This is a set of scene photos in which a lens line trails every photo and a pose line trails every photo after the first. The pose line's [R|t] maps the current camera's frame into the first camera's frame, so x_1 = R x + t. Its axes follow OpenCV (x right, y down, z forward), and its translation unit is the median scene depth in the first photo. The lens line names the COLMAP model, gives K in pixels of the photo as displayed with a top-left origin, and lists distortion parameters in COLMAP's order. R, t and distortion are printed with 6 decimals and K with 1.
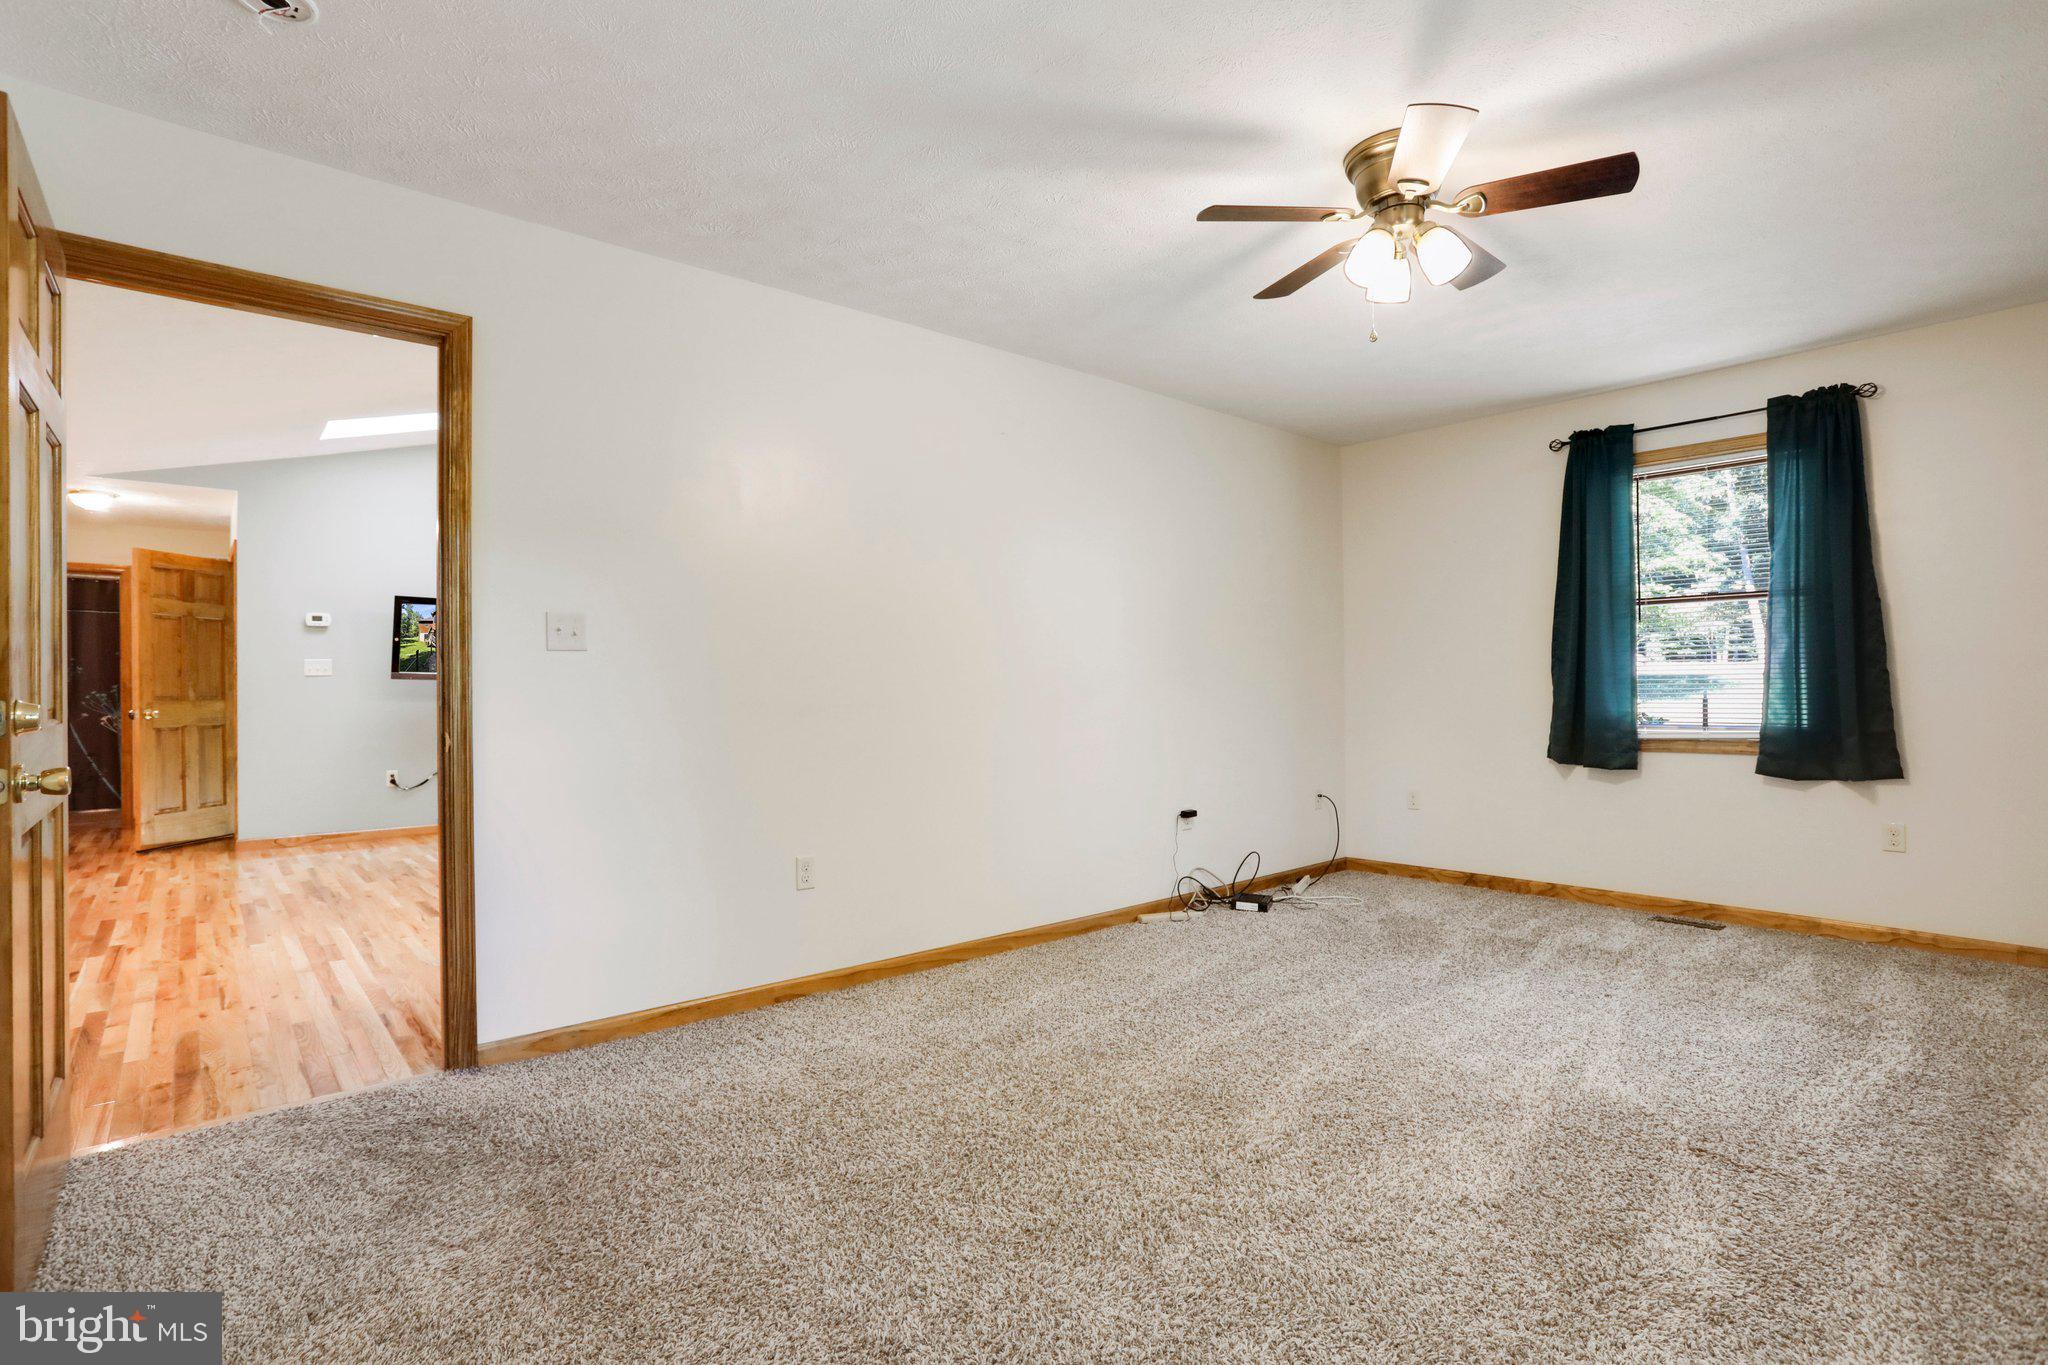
lens RADIAL K [[973.9, 0, 1029.9], [0, 973.9, 677.5], [0, 0, 1]] dist [-0.013942, 0.005633]
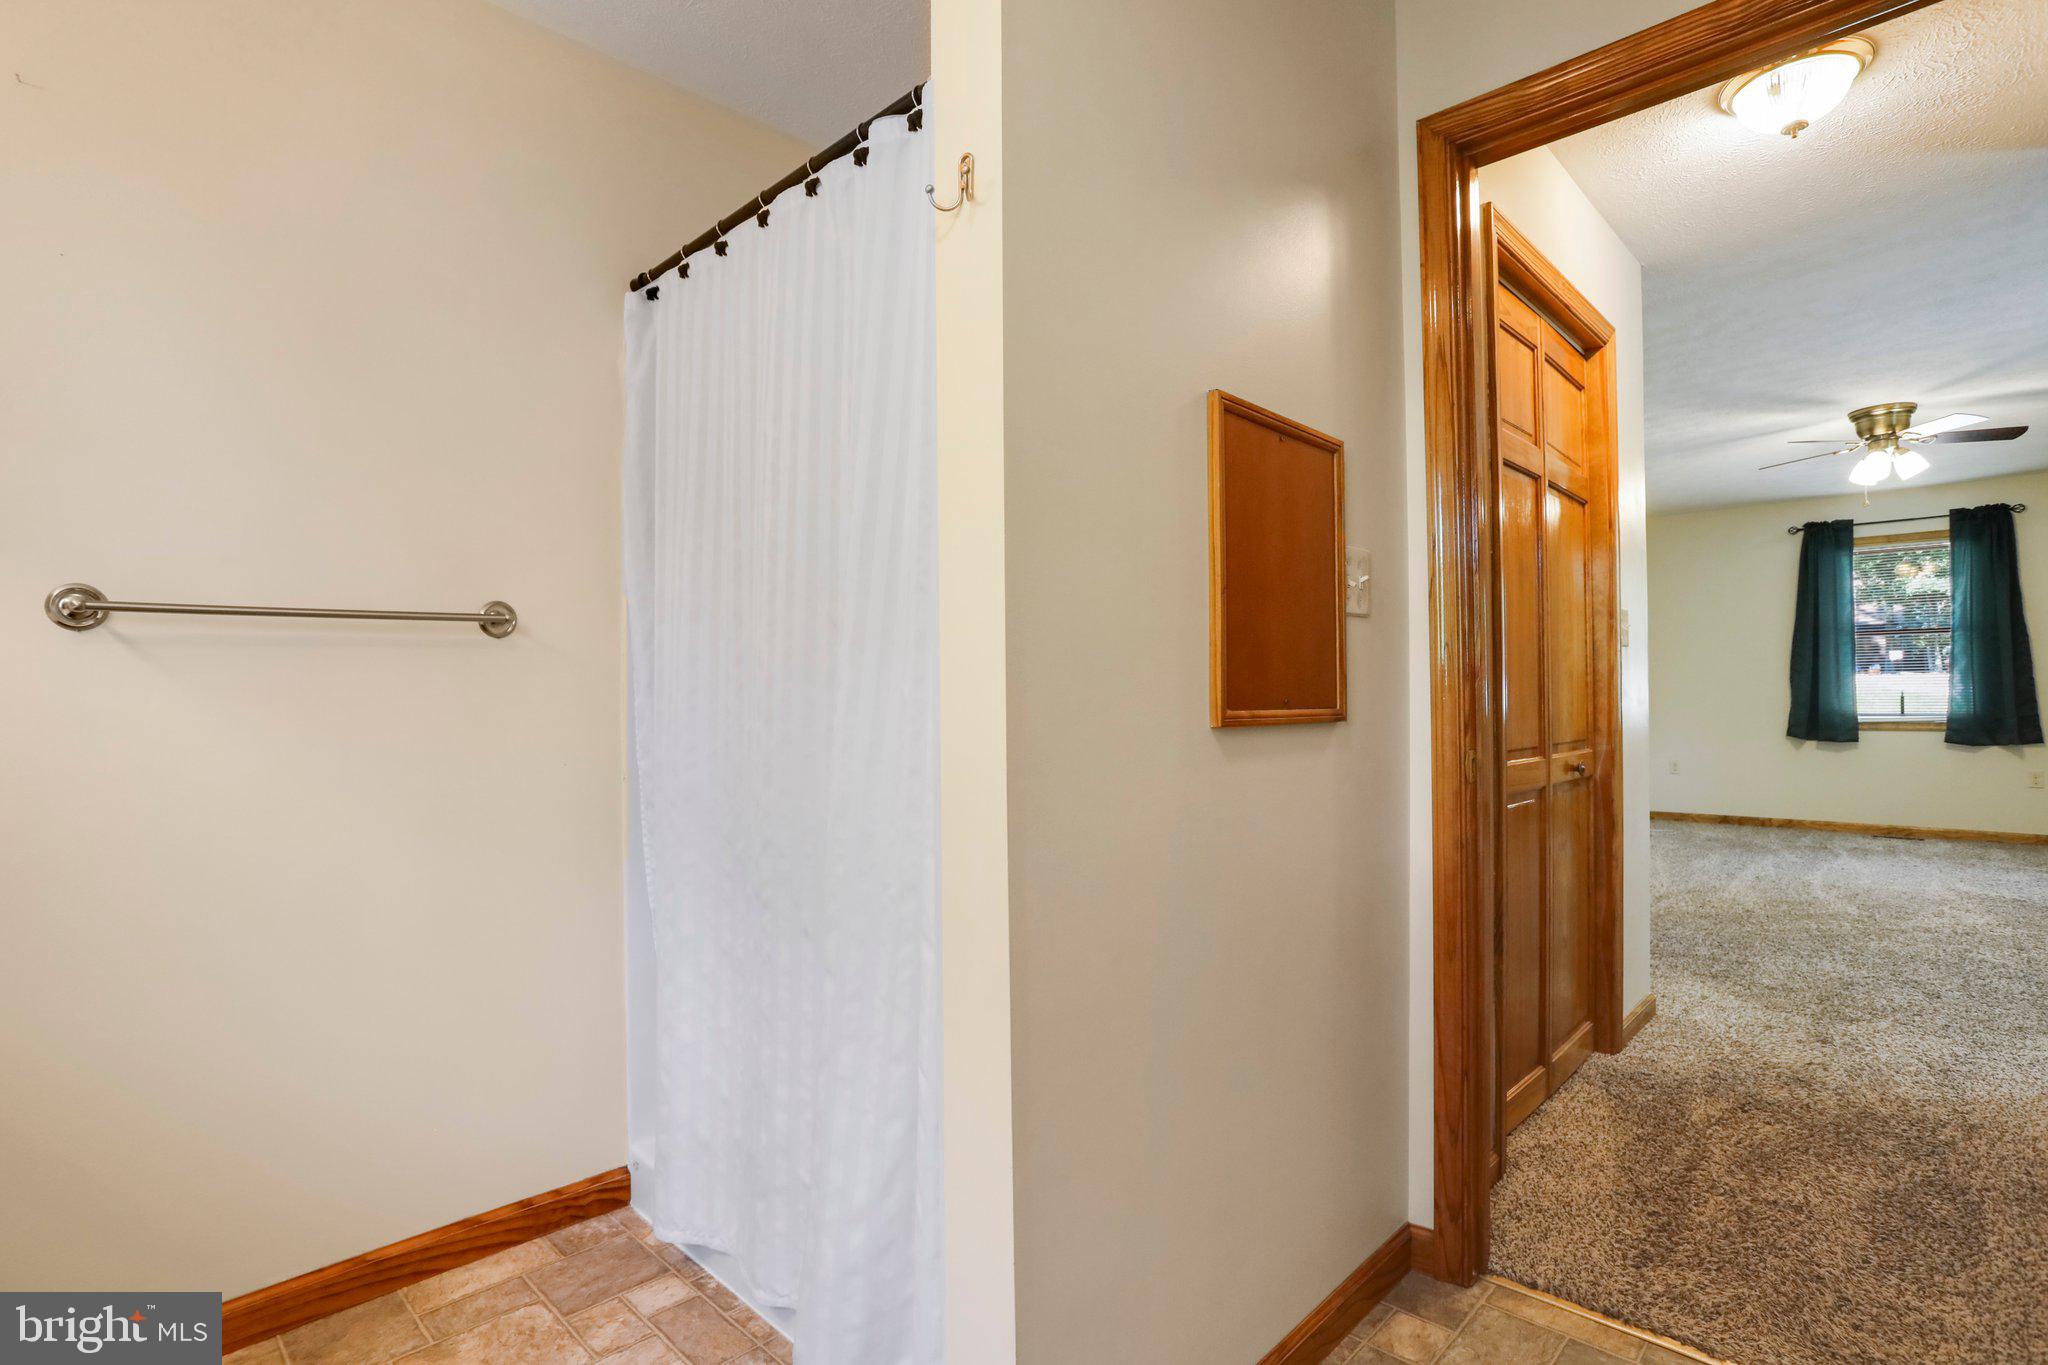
lens RADIAL K [[973.9, 0, 1009.0], [0, 973.9, 681.4], [0, 0, 1]] dist [-0.013942, 0.005633]
pose [[0.998102, 0.004985, 0.061380, -0.793282], [-0.004204, 0.999909, -0.012849, 0.022463], [-0.061439, 0.012567, 0.998032, -0.445448]]
